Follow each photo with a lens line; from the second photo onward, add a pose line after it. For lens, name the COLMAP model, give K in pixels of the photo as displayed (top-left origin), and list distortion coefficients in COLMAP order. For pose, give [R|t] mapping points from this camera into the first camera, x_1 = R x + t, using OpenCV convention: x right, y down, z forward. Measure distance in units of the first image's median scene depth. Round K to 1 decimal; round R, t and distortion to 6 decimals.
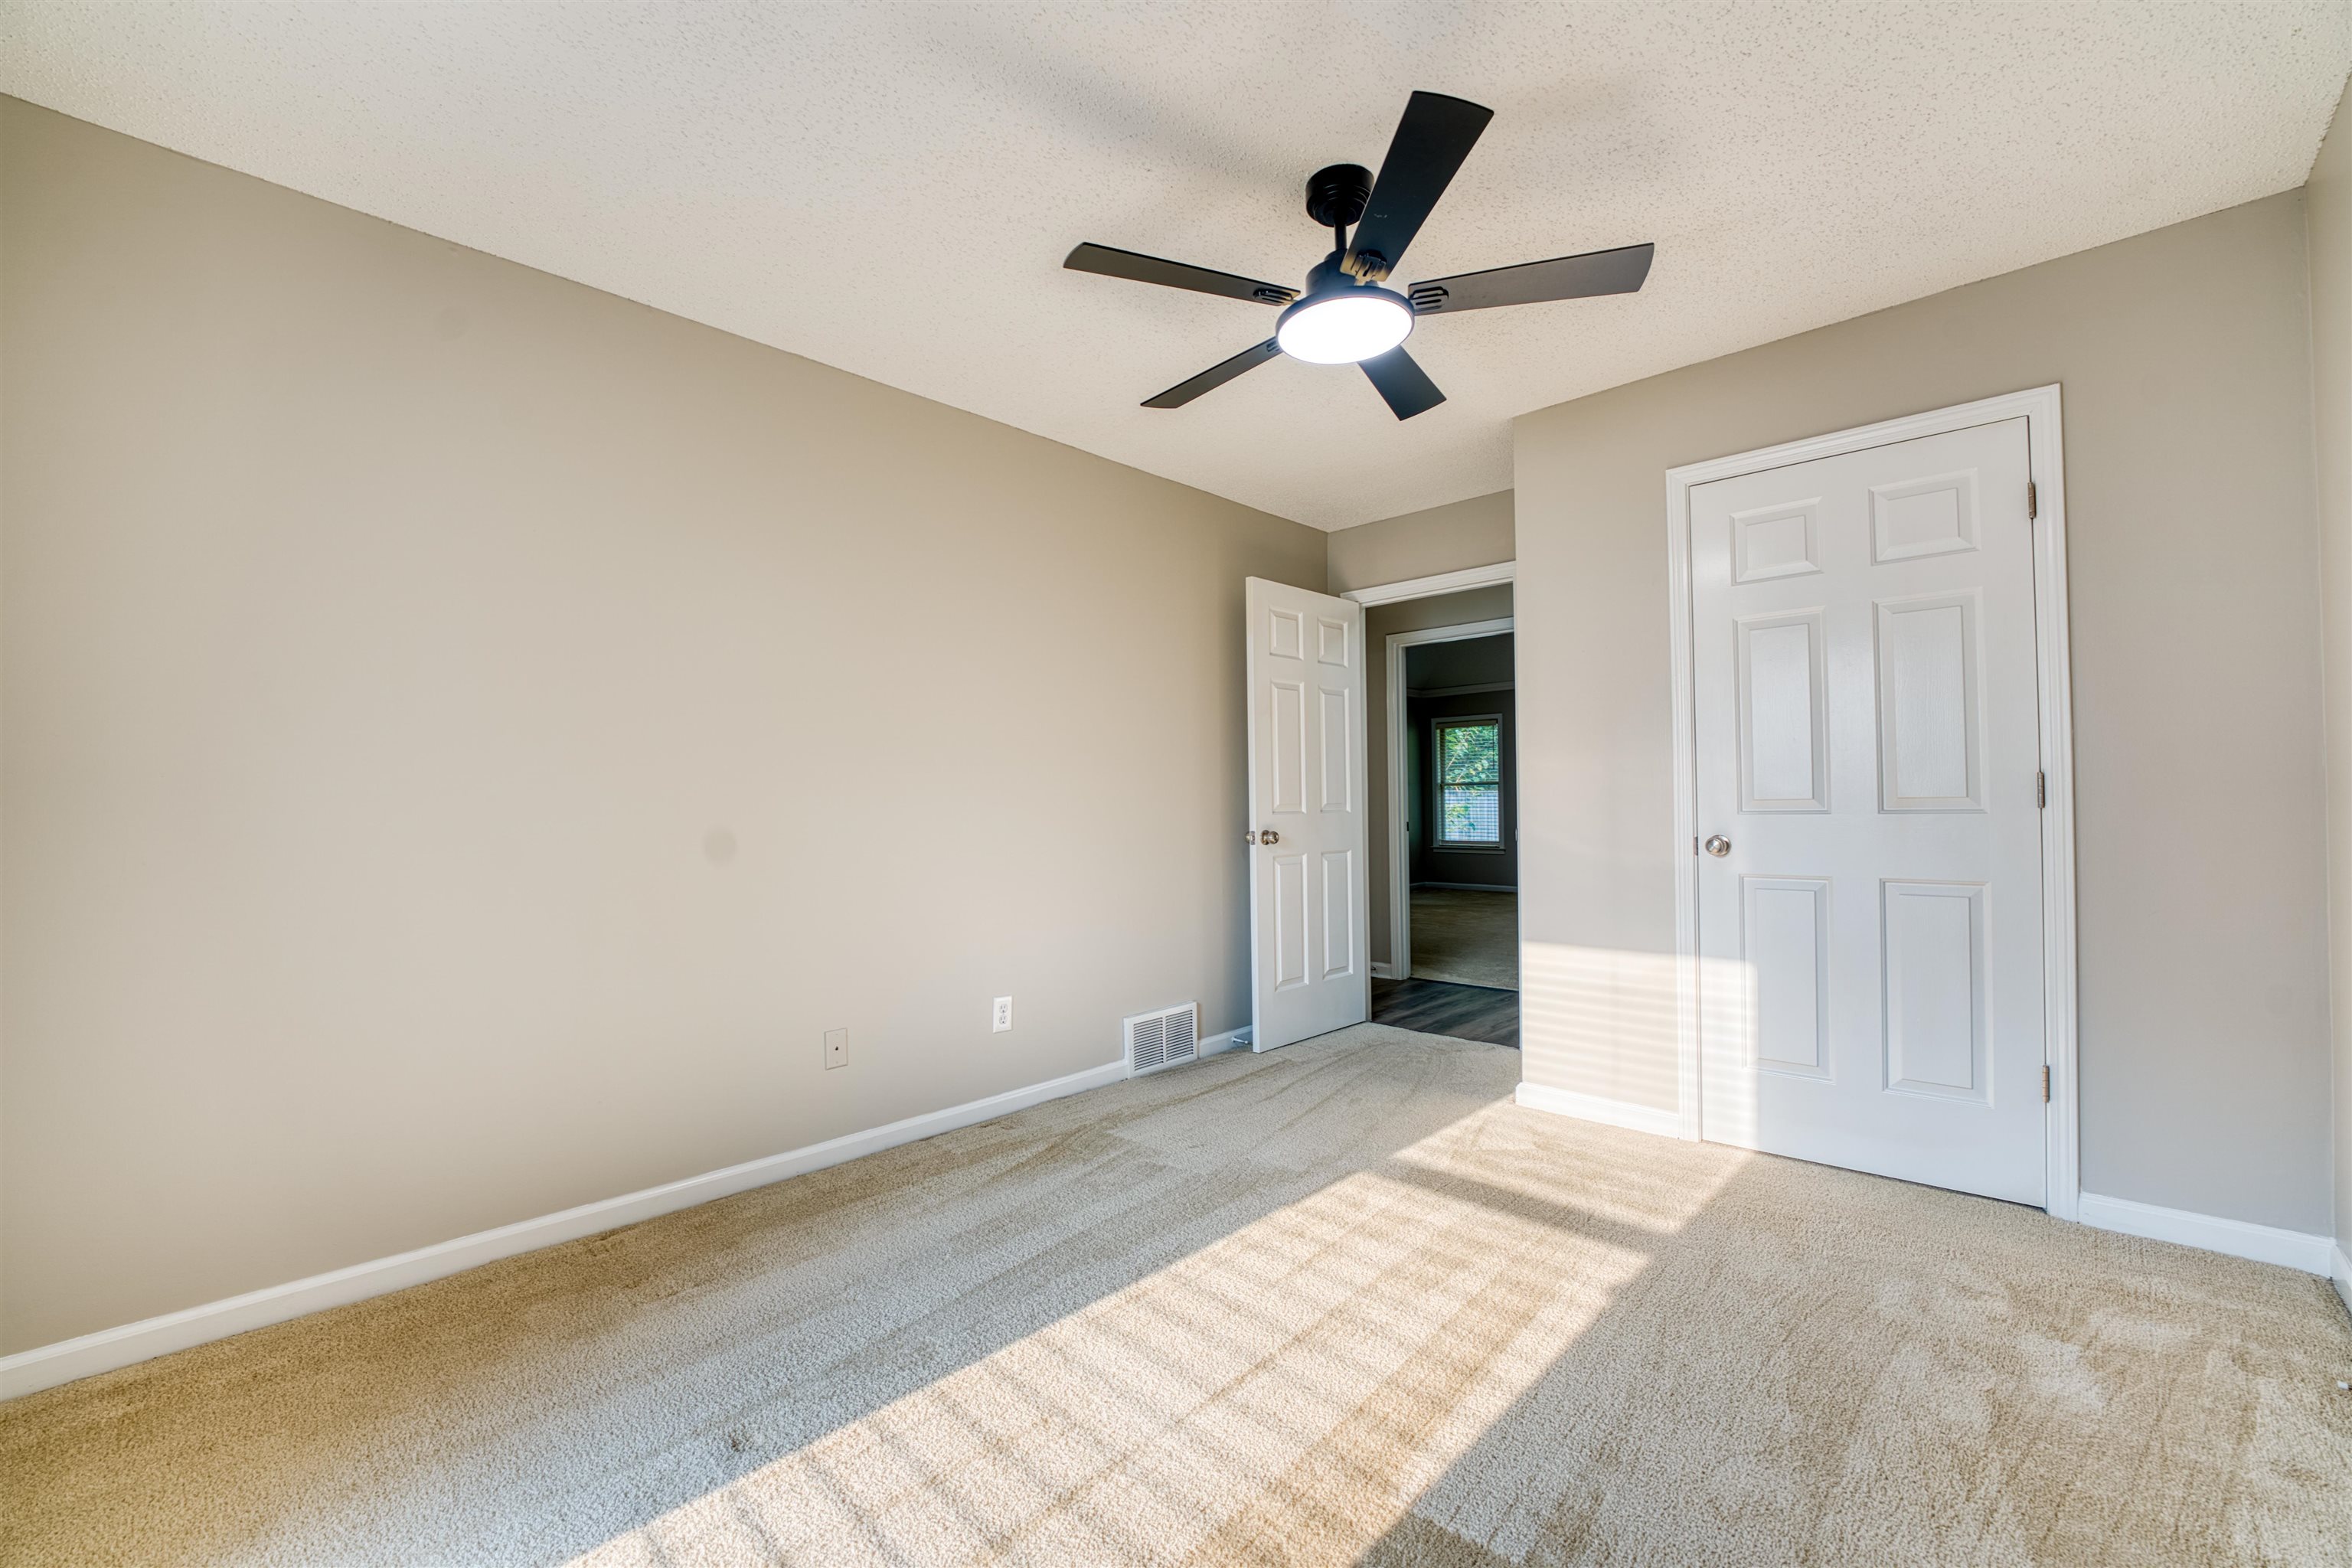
lens RADIAL K [[959.6, 0, 1159.6], [0, 959.6, 779.6], [0, 0, 1]] dist [-0.026064, 0.002451]
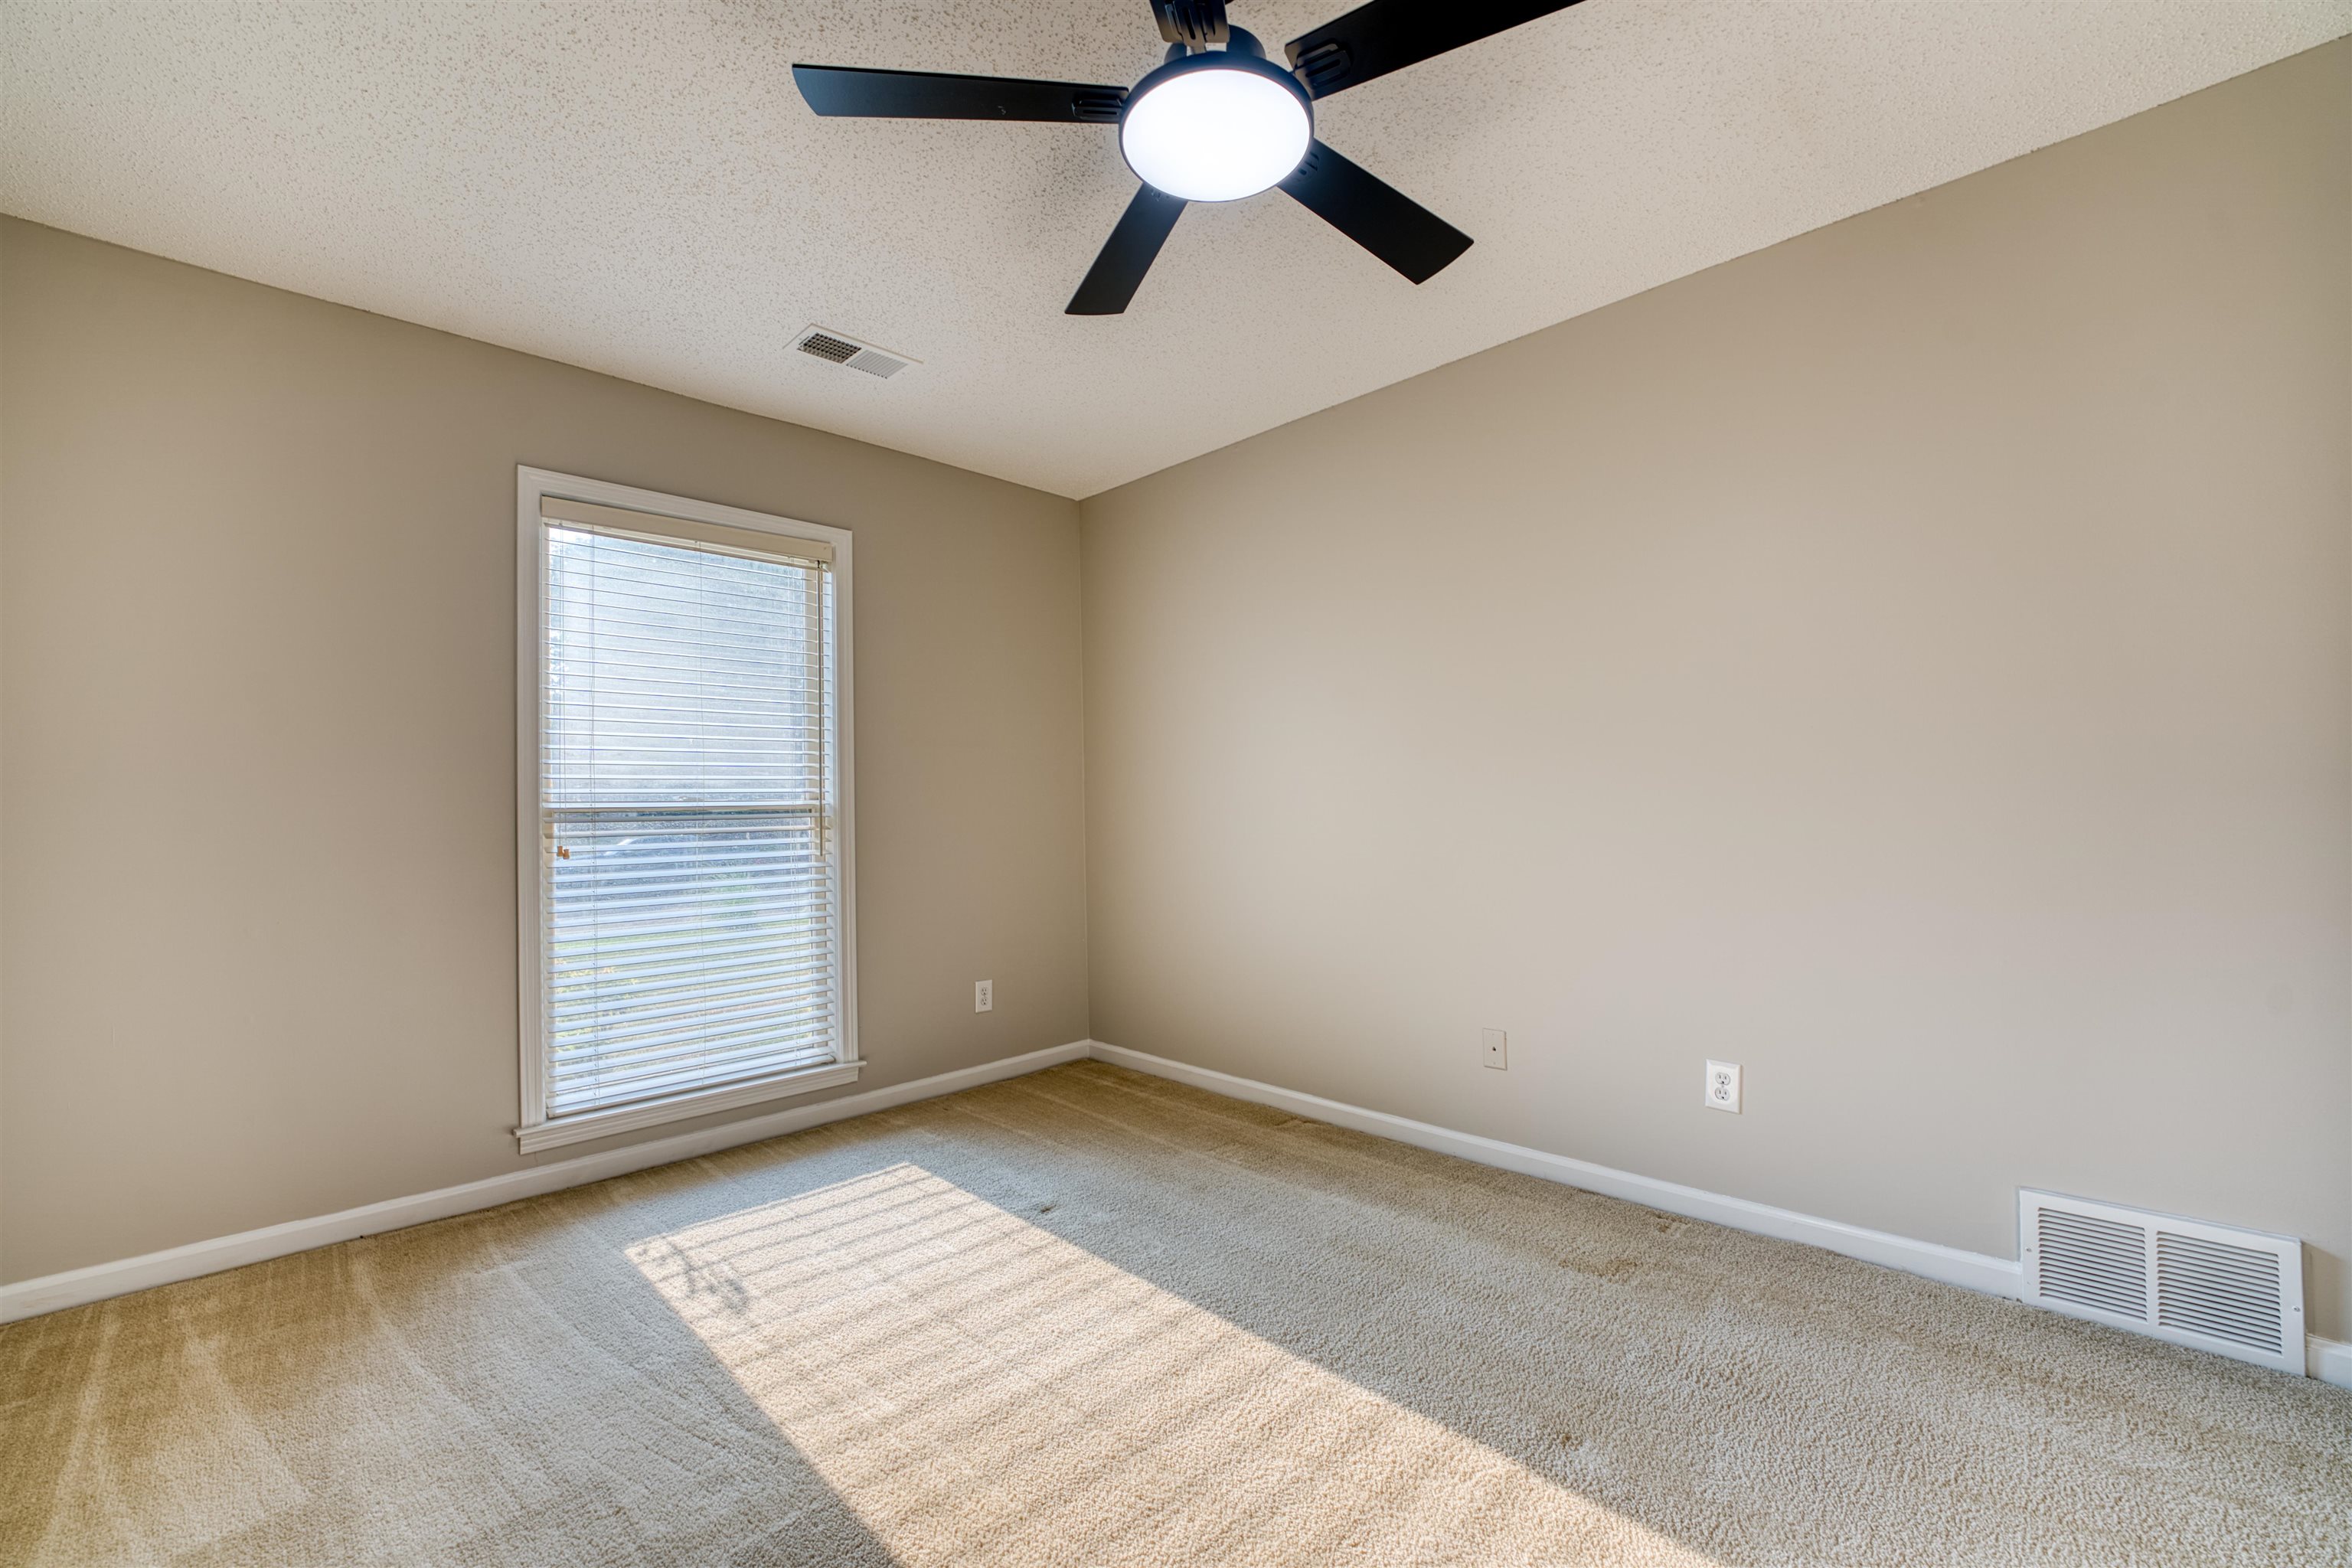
lens RADIAL K [[959.6, 0, 1178.4], [0, 959.6, 788.7], [0, 0, 1]] dist [-0.026064, 0.002451]
pose [[-0.031900, -0.013100, -0.999405, 0.654657], [0.049854, 0.998649, -0.014681, 0.013857], [0.998247, -0.050293, -0.031204, 0.723944]]
